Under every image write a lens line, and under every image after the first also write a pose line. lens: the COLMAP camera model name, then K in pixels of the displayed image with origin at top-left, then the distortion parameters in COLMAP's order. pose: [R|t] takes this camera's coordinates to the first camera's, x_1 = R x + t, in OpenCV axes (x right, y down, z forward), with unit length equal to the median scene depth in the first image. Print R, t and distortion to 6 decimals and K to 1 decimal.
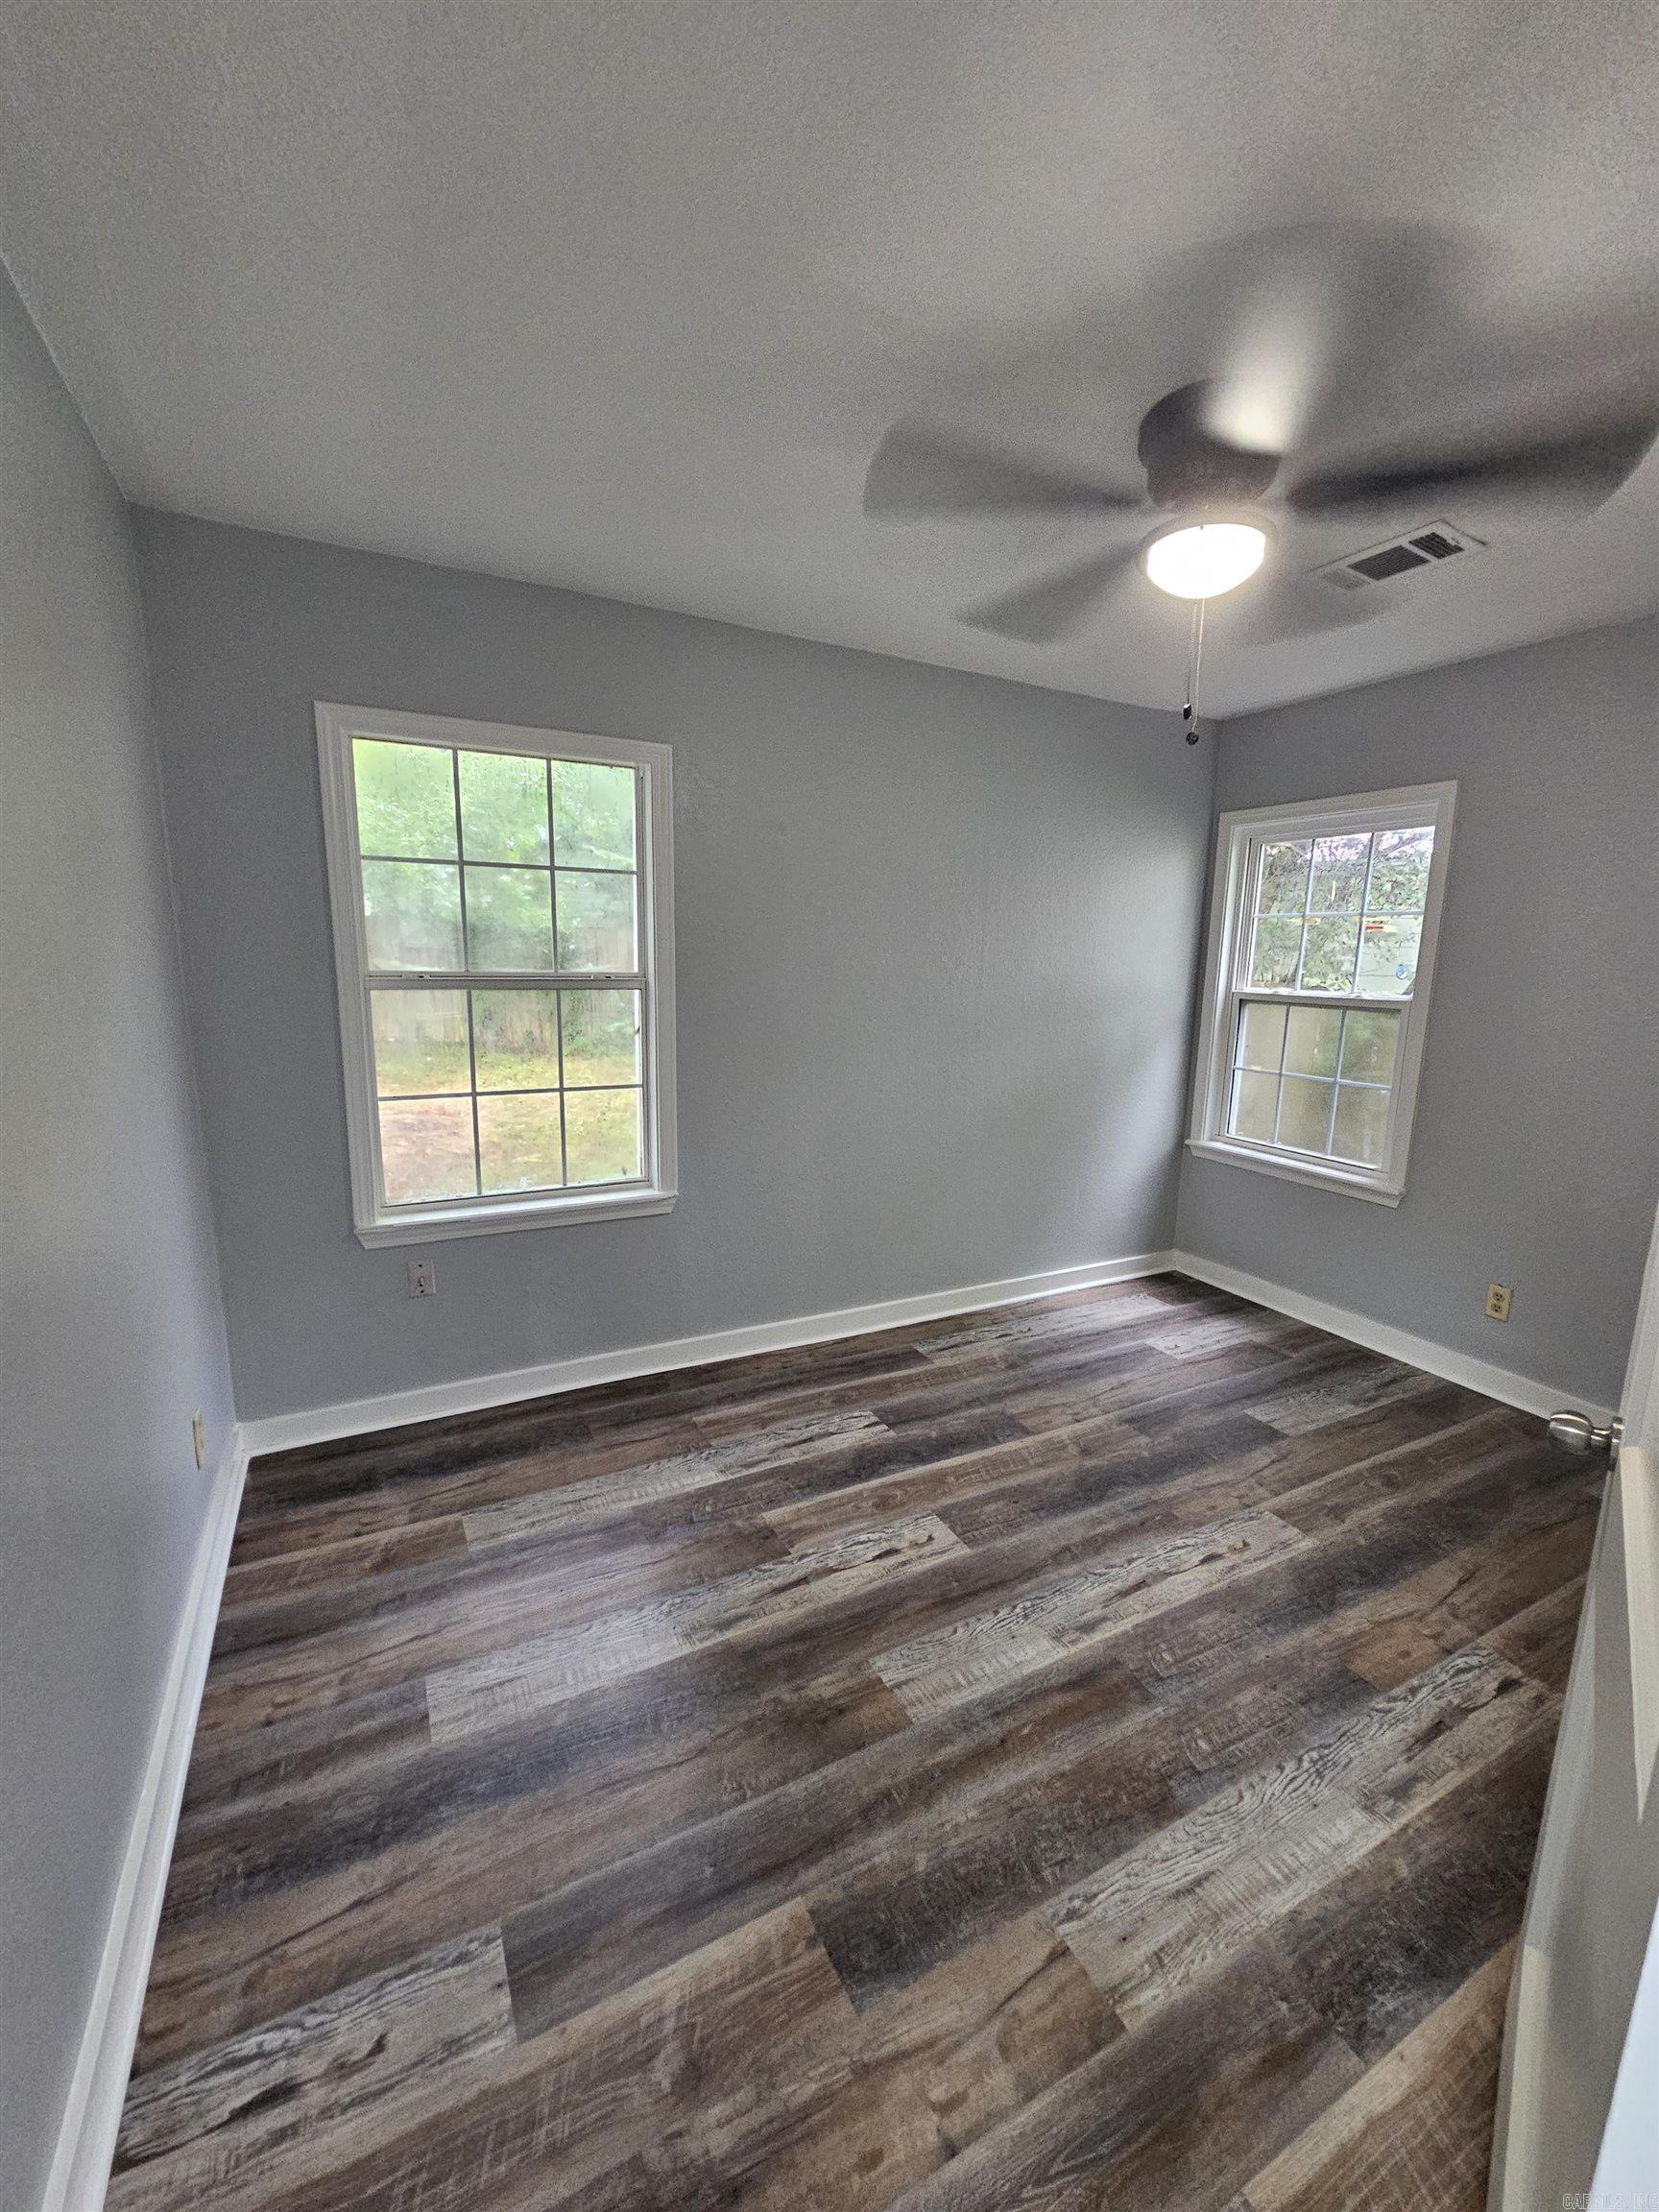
lens RADIAL K [[892.5, 0, 829.5], [0, 892.5, 1106.0], [0, 0, 1]] dist [-0.000286, 0.000332]
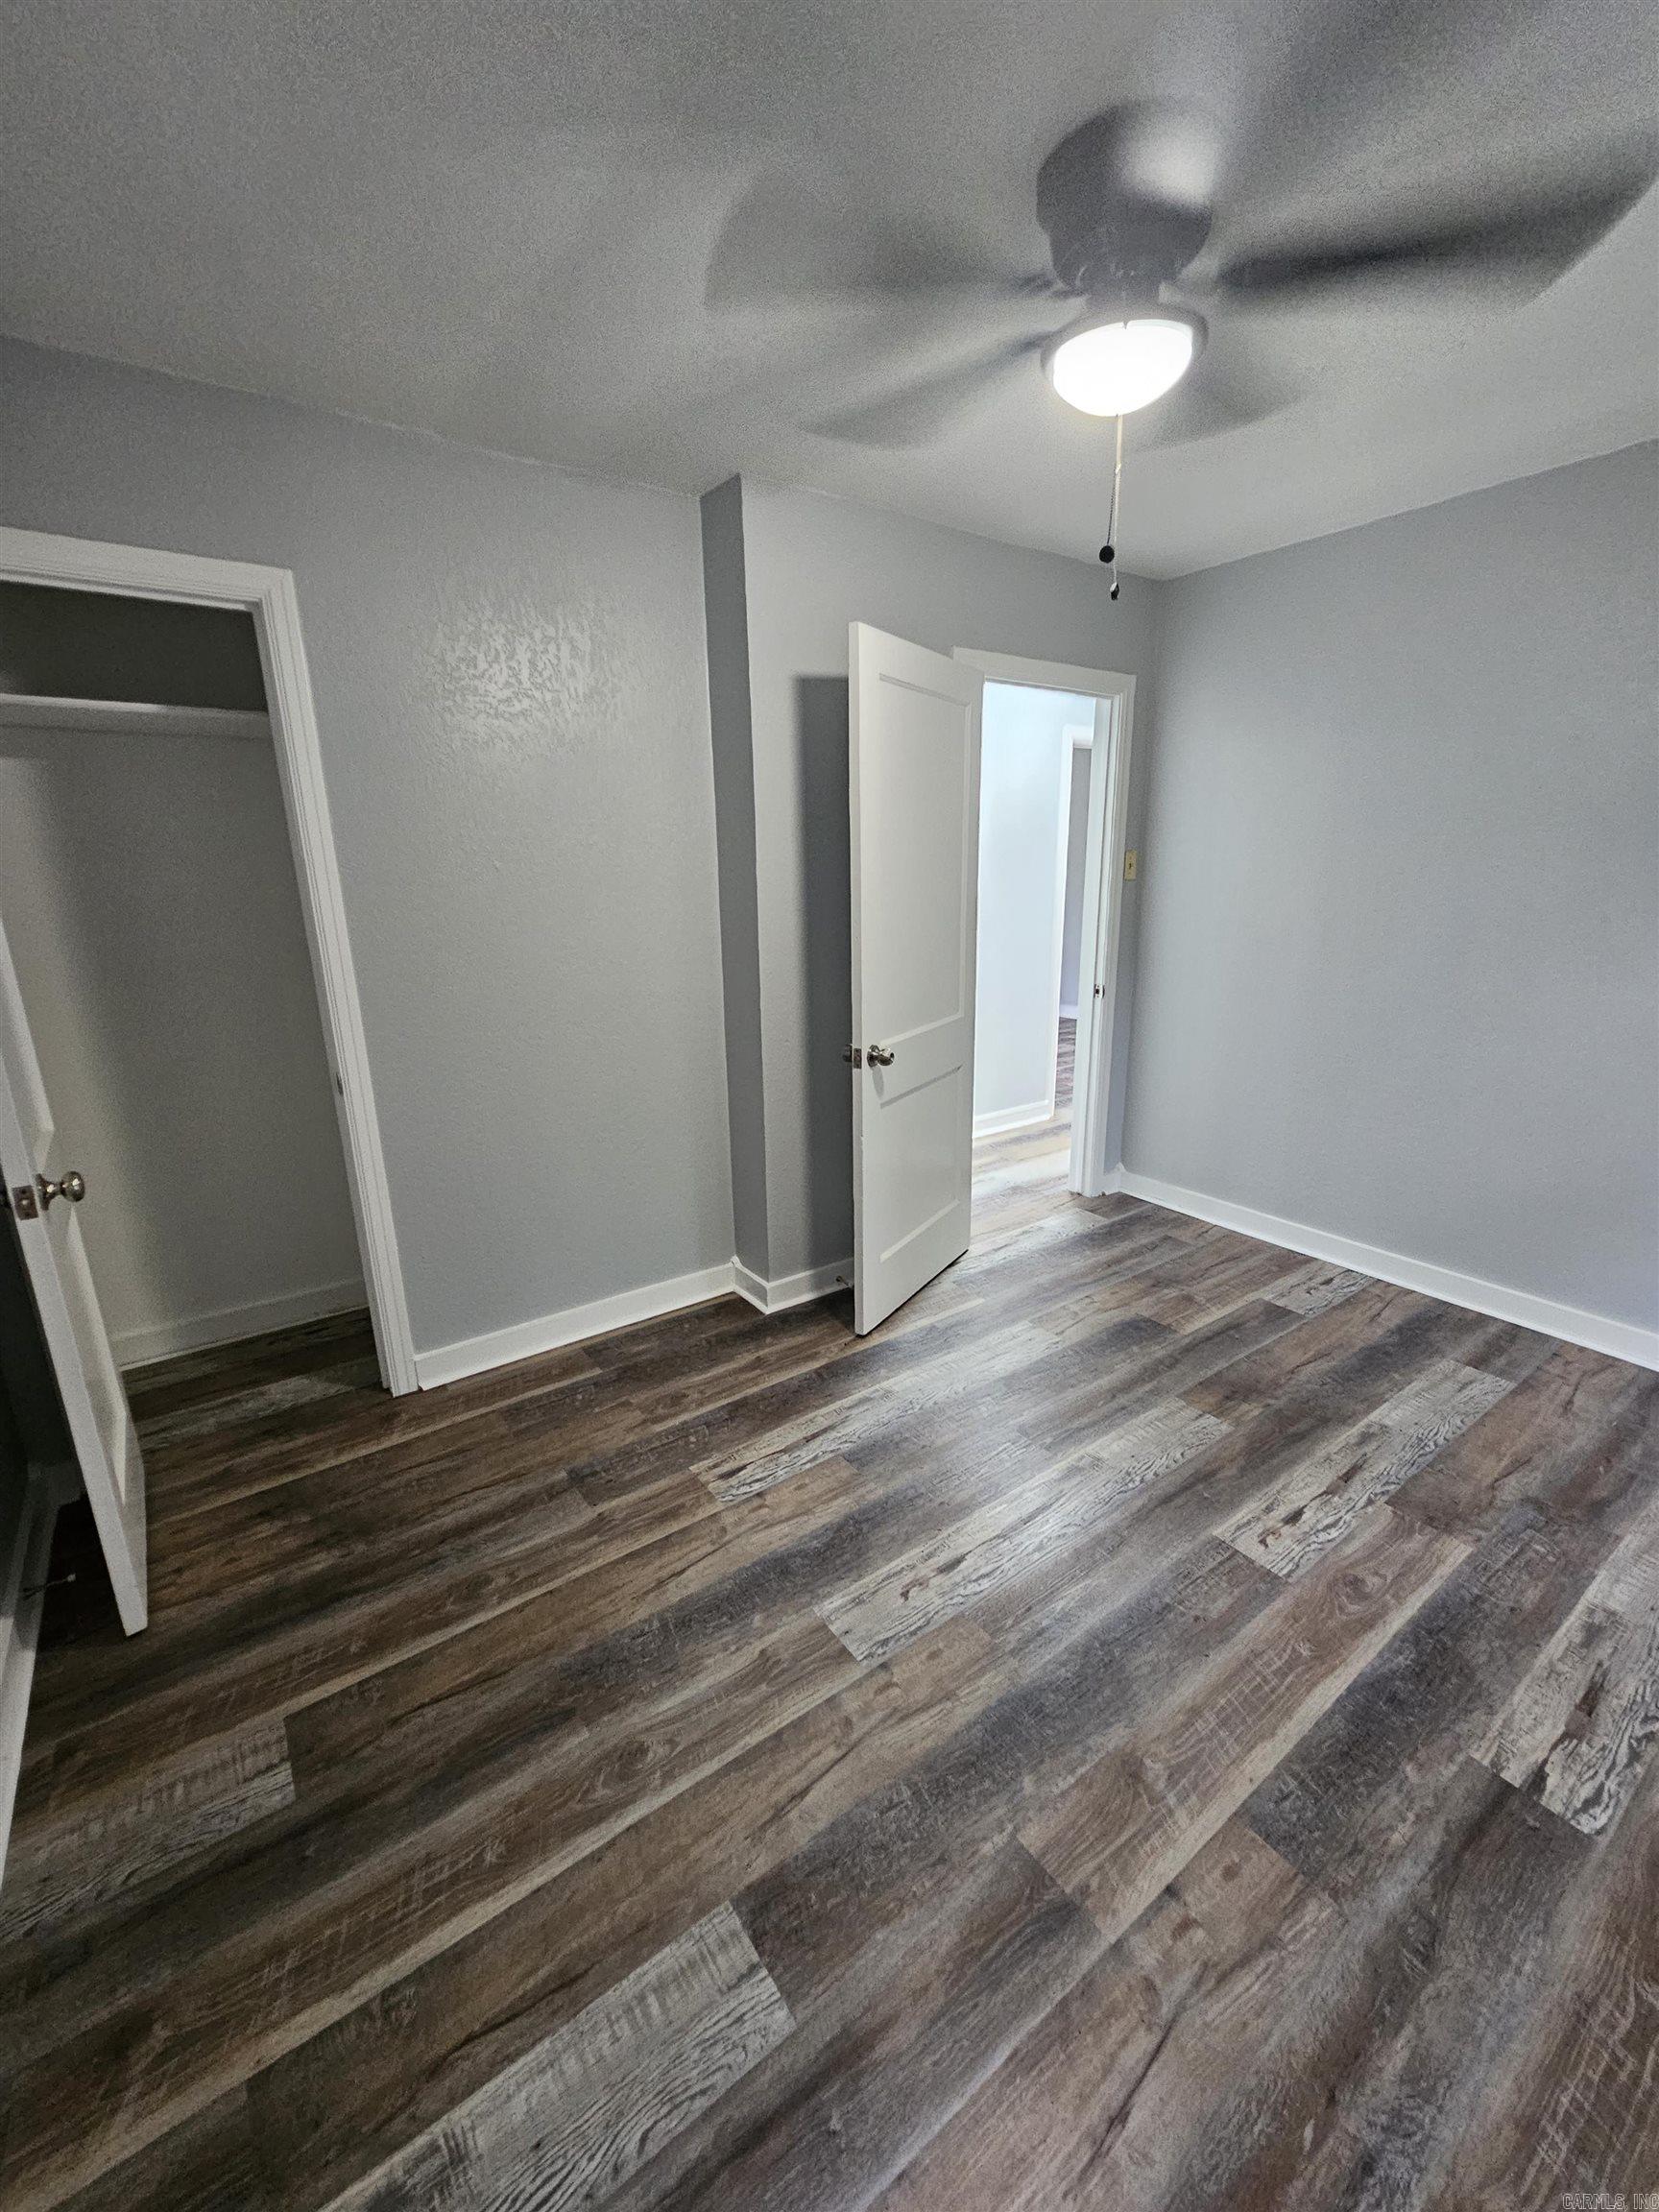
lens RADIAL K [[905.7, 0, 829.7], [0, 905.7, 1115.6], [0, 0, 1]] dist [-0.007545, 0.003199]
pose [[-0.989488, 0.034985, -0.140318, 0.612239], [-0.028630, 0.903700, 0.427208, -0.241006], [0.141751, 0.426734, -0.893199, 1.484578]]
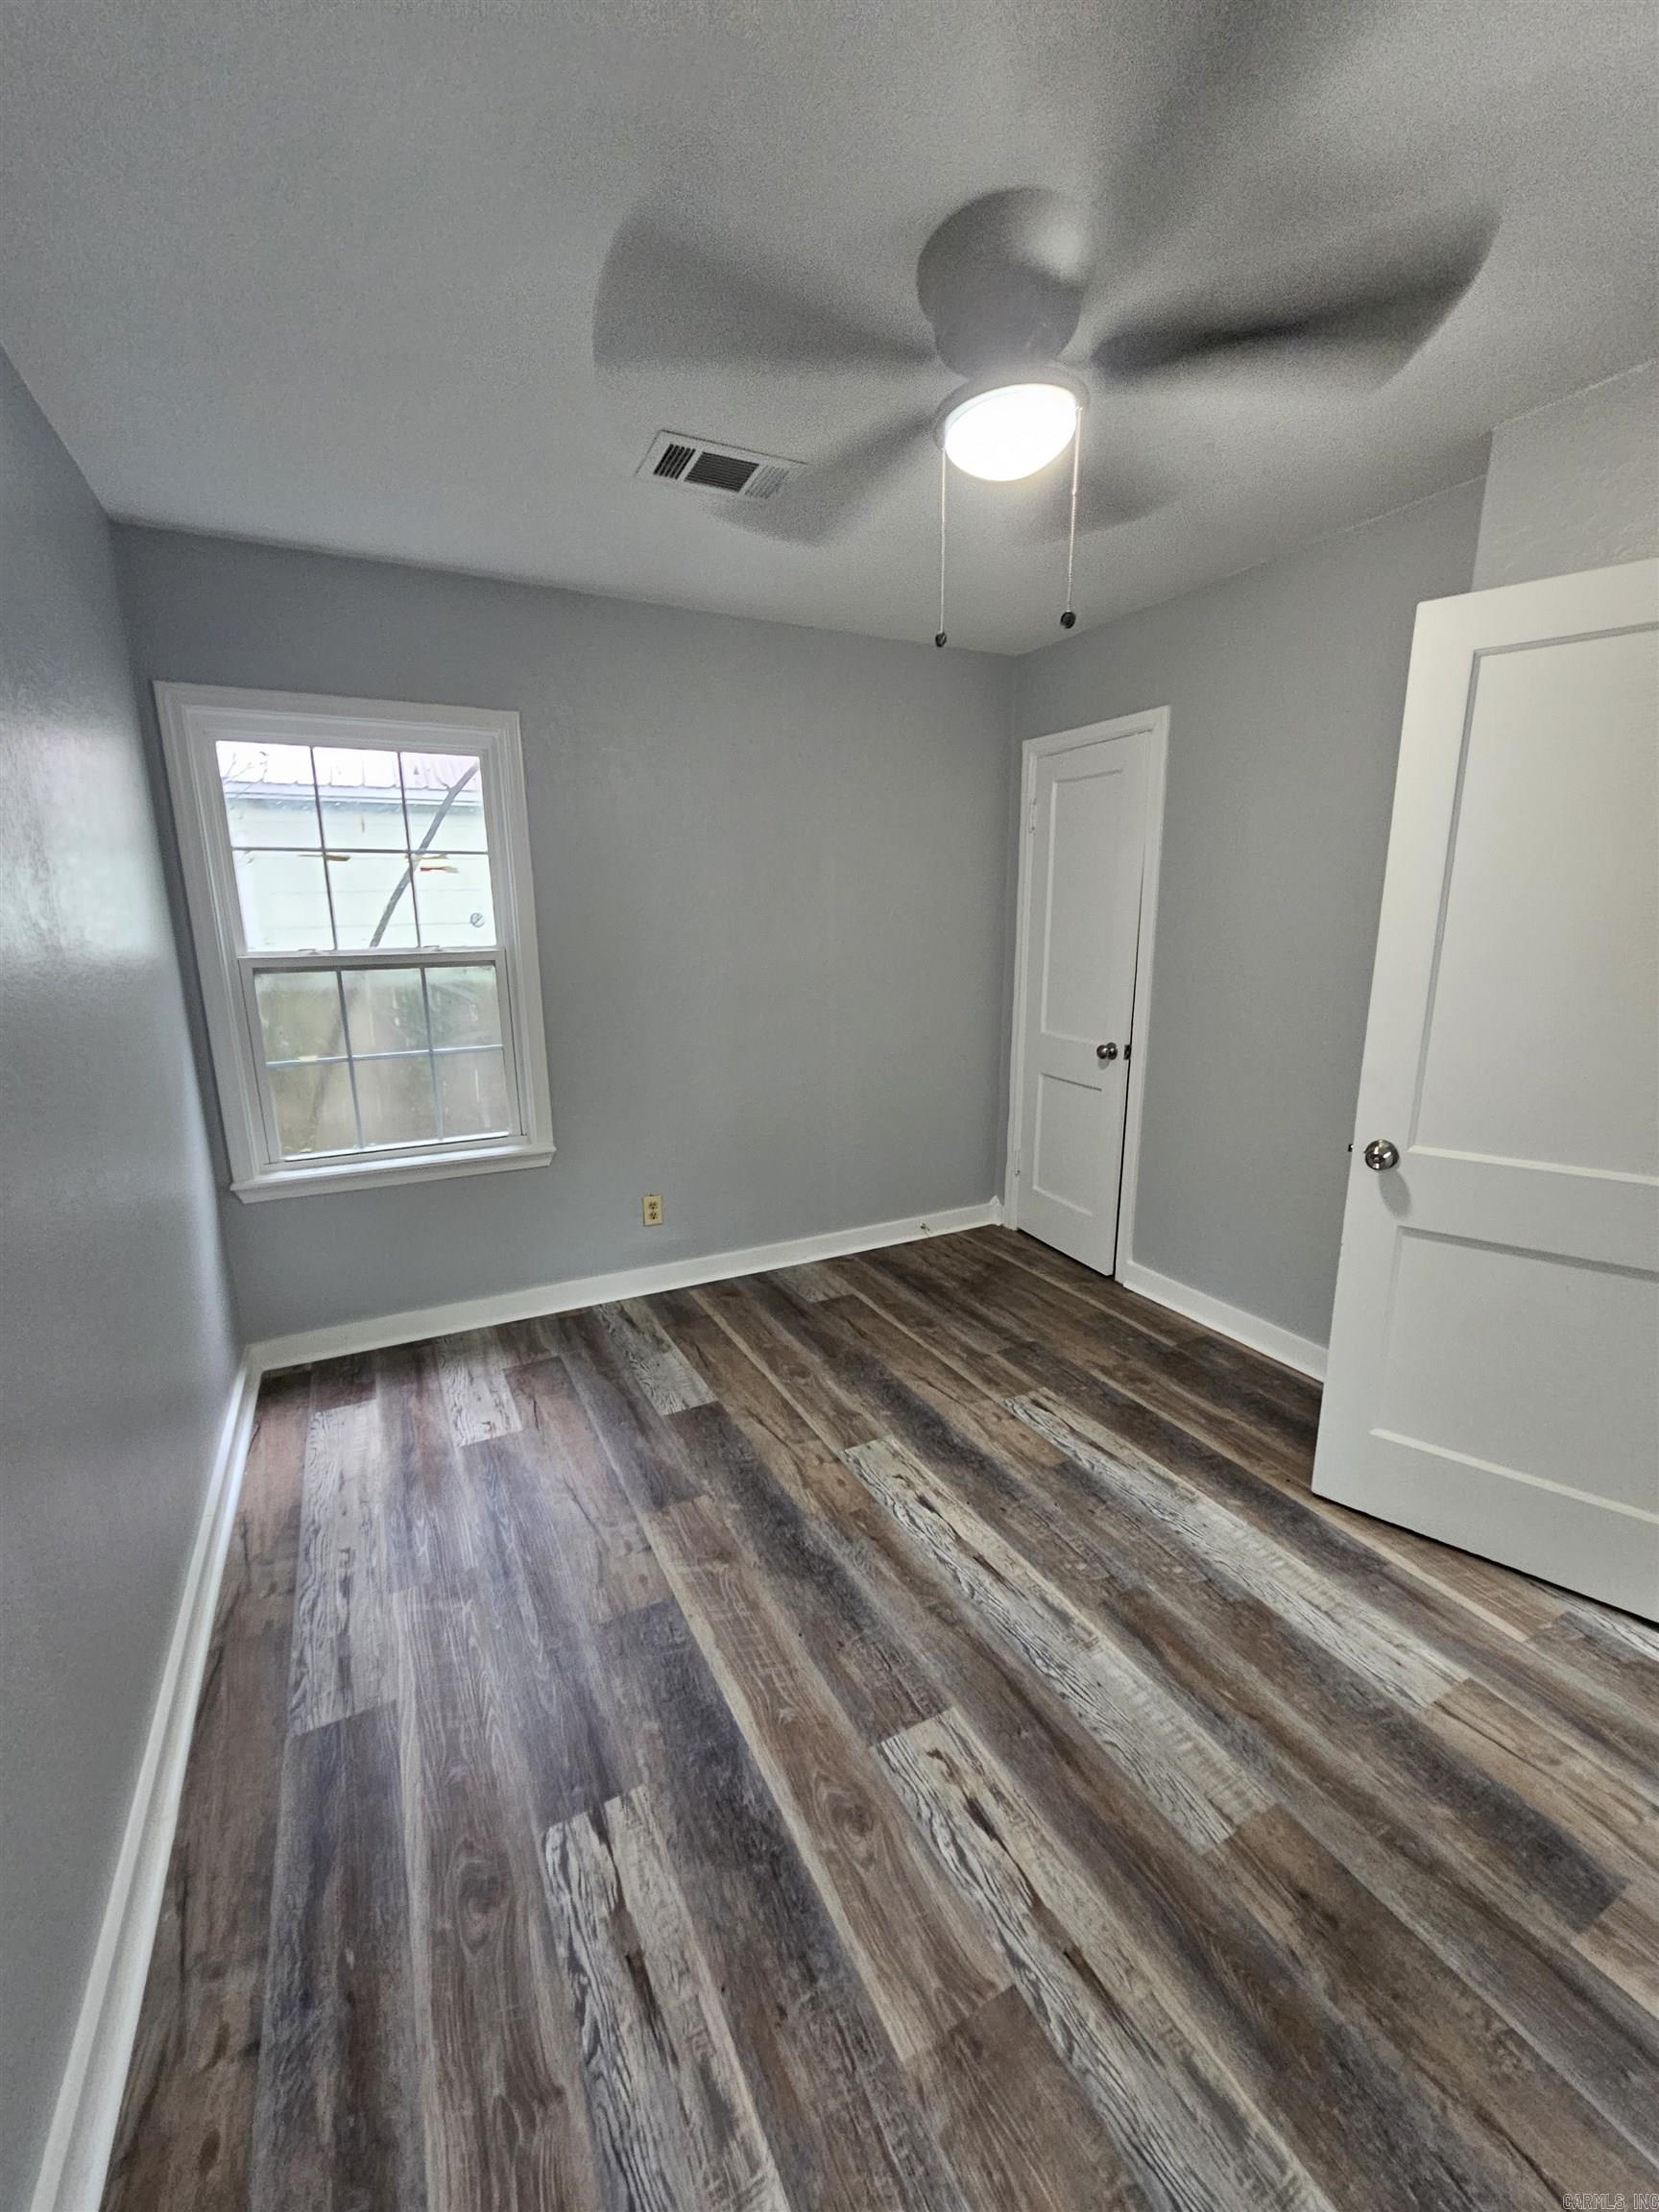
lens RADIAL K [[906.5, 0, 833.8], [0, 906.5, 1117.9], [0, 0, 1]] dist [-0.002175, 0.001007]
pose [[0.001292, -0.243295, 0.969952, -0.429133], [0.180317, 0.954110, 0.239081, -0.160133], [-0.983608, 0.174590, 0.045103, 0.922006]]
